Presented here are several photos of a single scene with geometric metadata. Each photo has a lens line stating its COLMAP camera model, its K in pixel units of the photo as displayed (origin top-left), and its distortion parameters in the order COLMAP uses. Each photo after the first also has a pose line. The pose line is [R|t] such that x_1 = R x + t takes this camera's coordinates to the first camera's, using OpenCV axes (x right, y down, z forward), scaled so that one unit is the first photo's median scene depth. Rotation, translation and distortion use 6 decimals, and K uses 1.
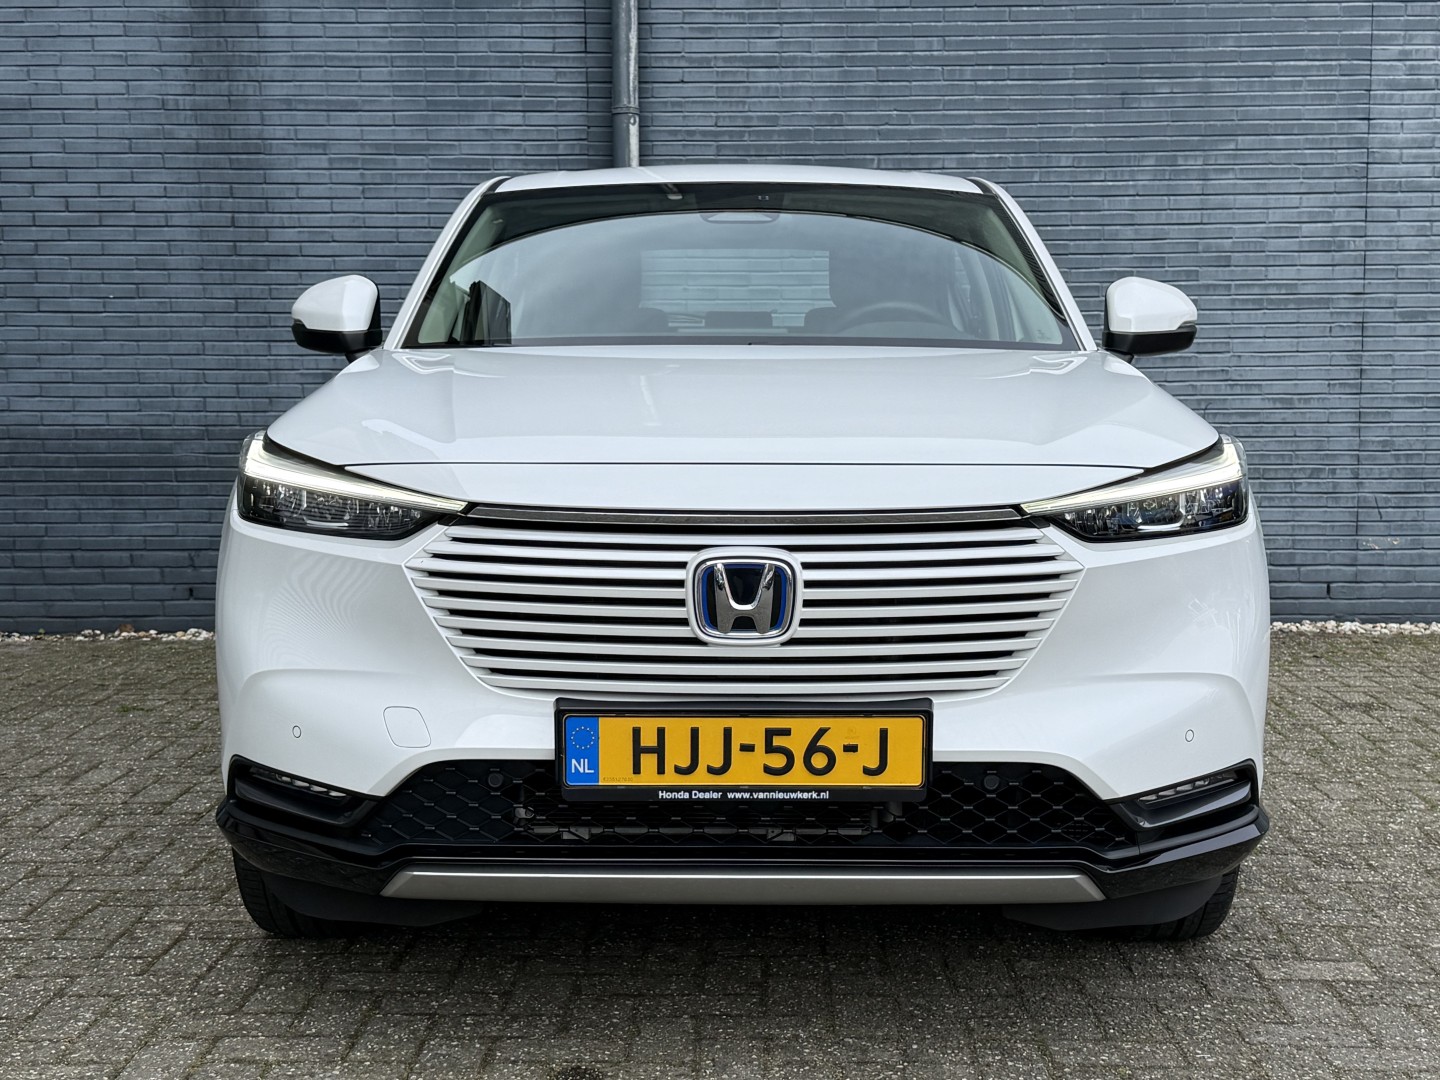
lens RADIAL K [[2005.2, 0, 720.0], [0, 2005.2, 540.0], [0, 0, 1]] dist [0.201636, -0.520451]
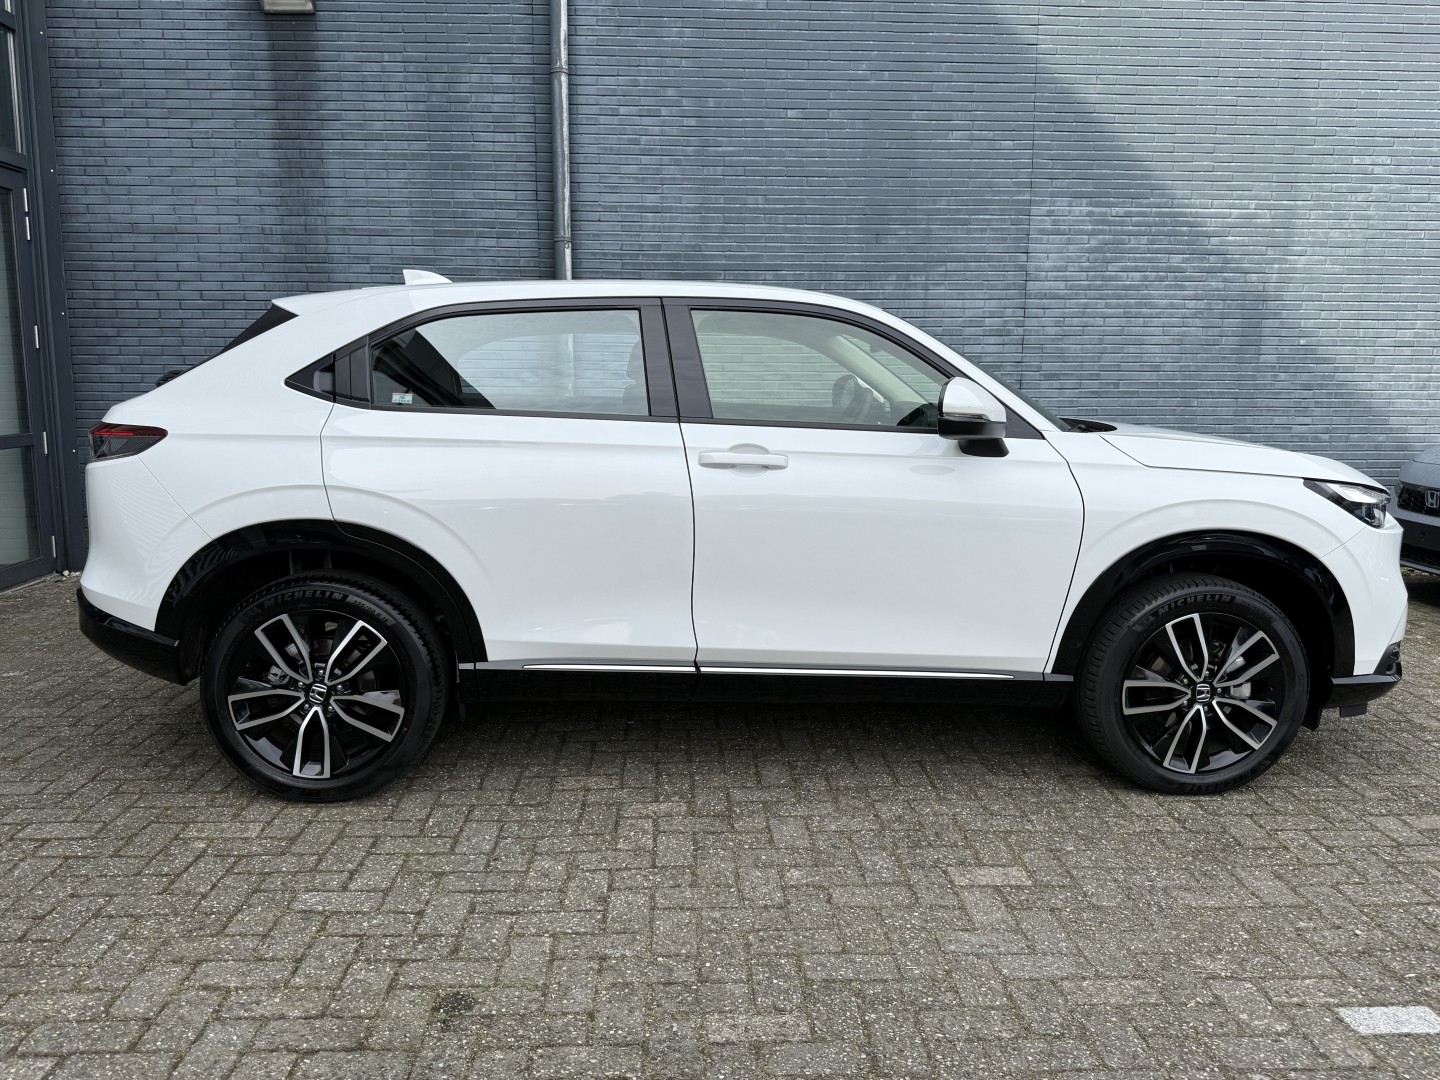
lens RADIAL K [[1126.4, 0, 720.0], [0, 1126.4, 540.0], [0, 0, 1]] dist [0.132982, -0.294333]
pose [[0.998448, 0.000472, 0.055684, 0.025832], [-0.004161, 0.997801, 0.066151, -0.038798], [-0.055531, -0.066280, 0.996255, 0.102494]]
